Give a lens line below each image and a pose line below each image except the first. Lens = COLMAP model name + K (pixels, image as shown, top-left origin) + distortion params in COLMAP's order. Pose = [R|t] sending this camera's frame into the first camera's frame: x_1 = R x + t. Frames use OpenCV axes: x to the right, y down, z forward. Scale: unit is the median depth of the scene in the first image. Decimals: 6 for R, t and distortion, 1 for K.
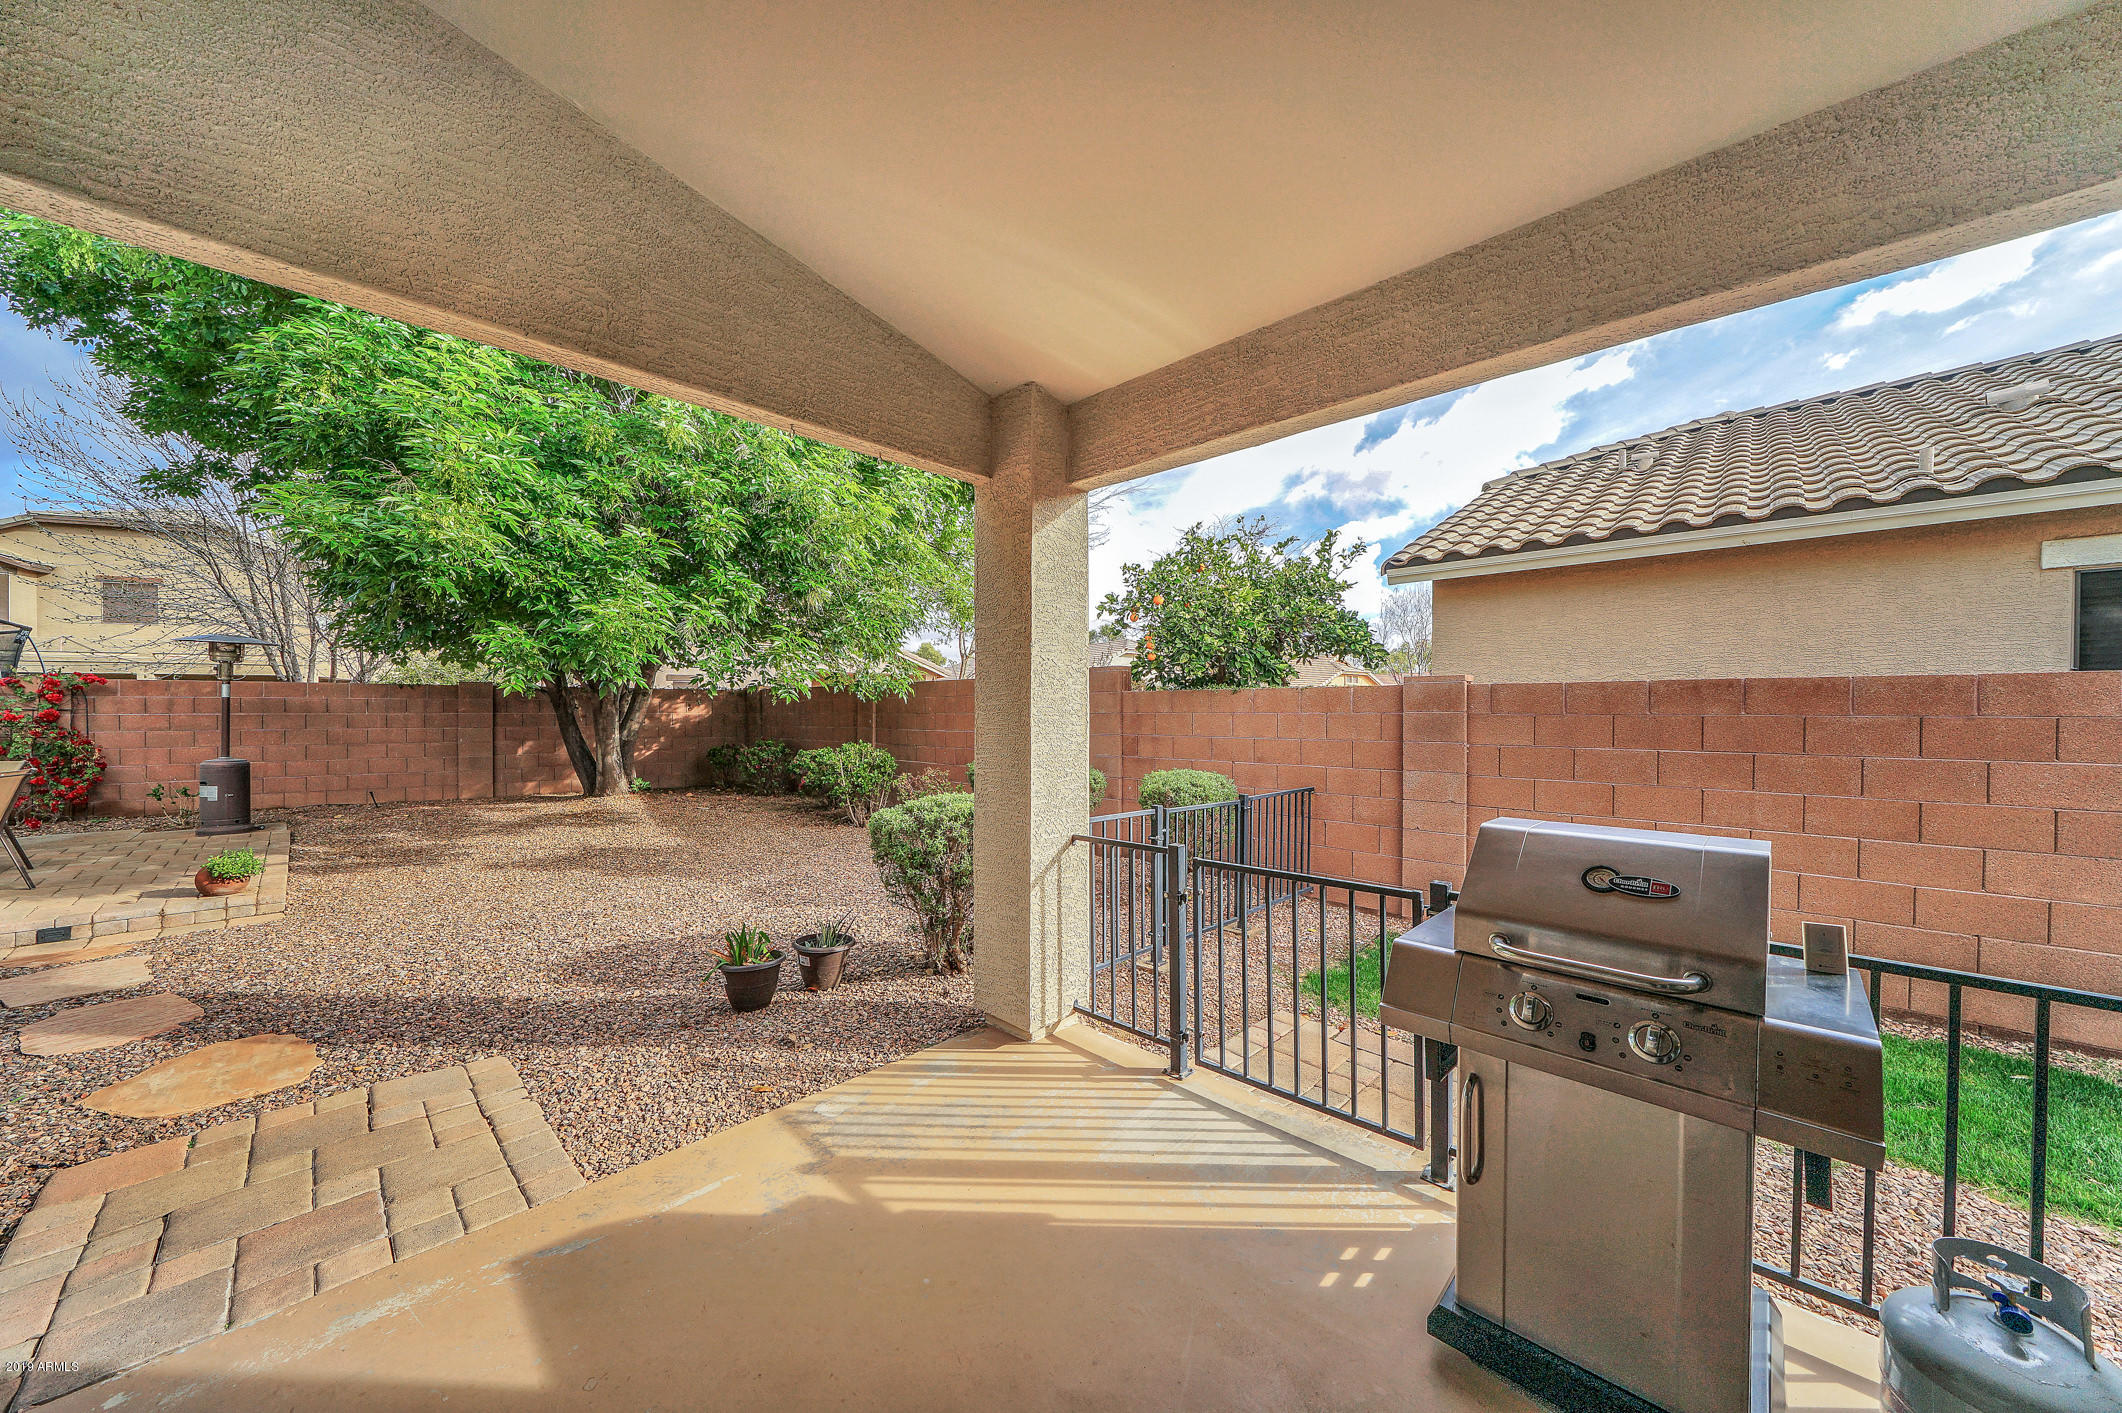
lens RADIAL K [[747.5, 0, 1064.1], [0, 747.5, 714.7], [0, 0, 1]] dist [-0.004996, -0.000258]
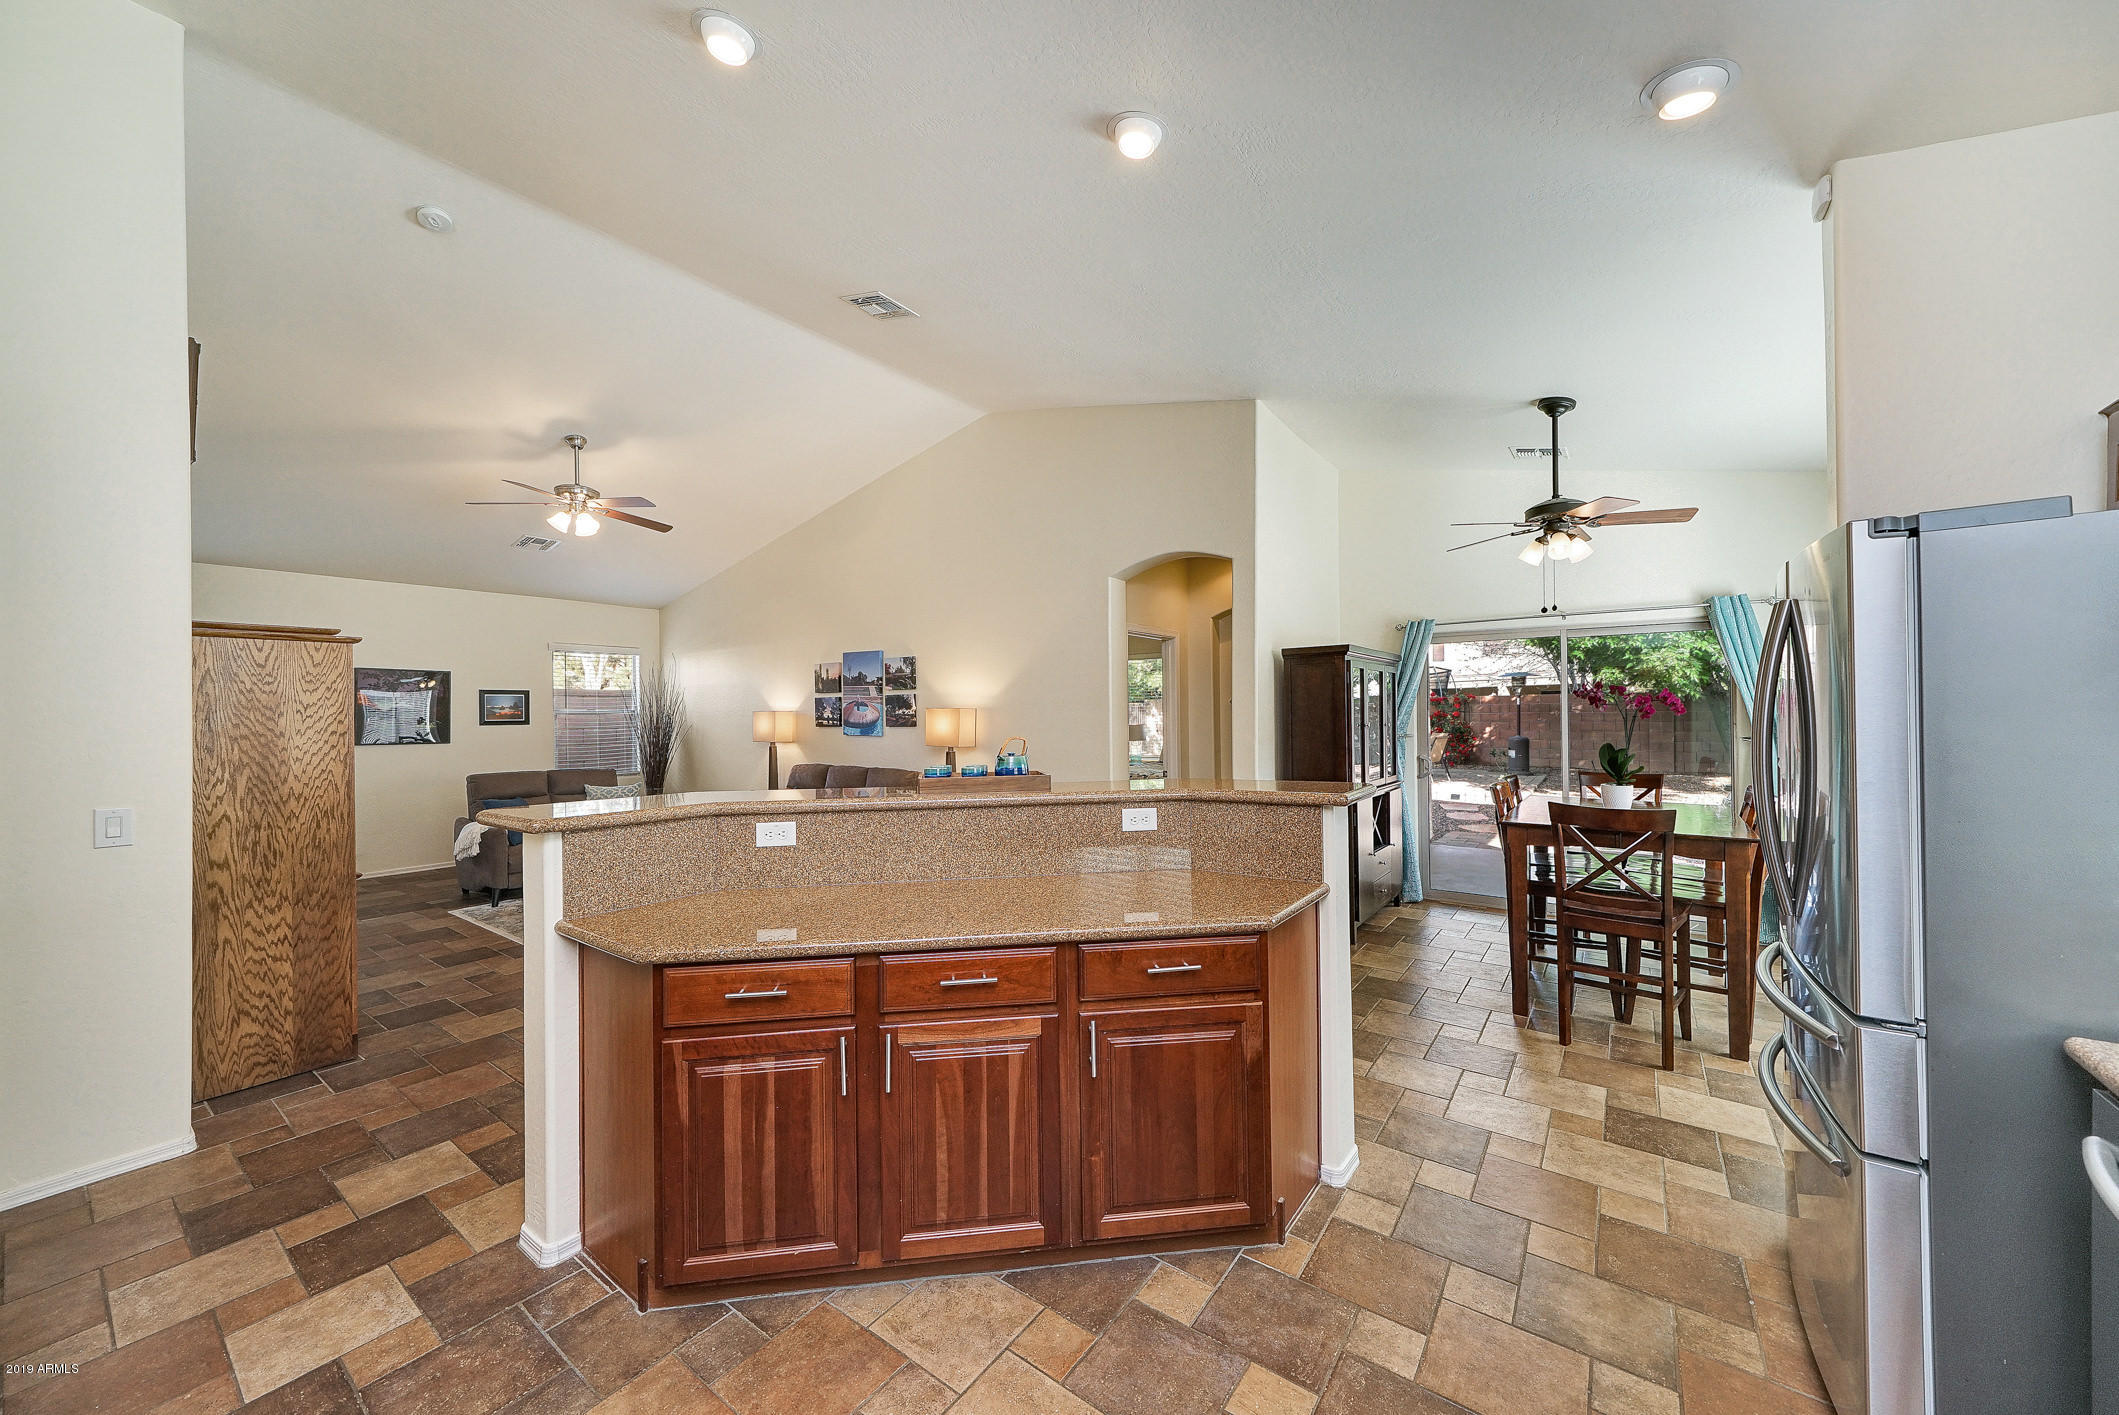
lens RADIAL K [[764.1, 0, 1050.9], [0, 764.1, 713.8], [0, 0, 1]] dist [0.005813, -0.000111]
pose [[0.134812, -0.002468, -0.990868, 0.666547], [0.008017, 0.999967, -0.001400, -0.006817], [0.990839, -0.007755, 0.134828, -0.462961]]
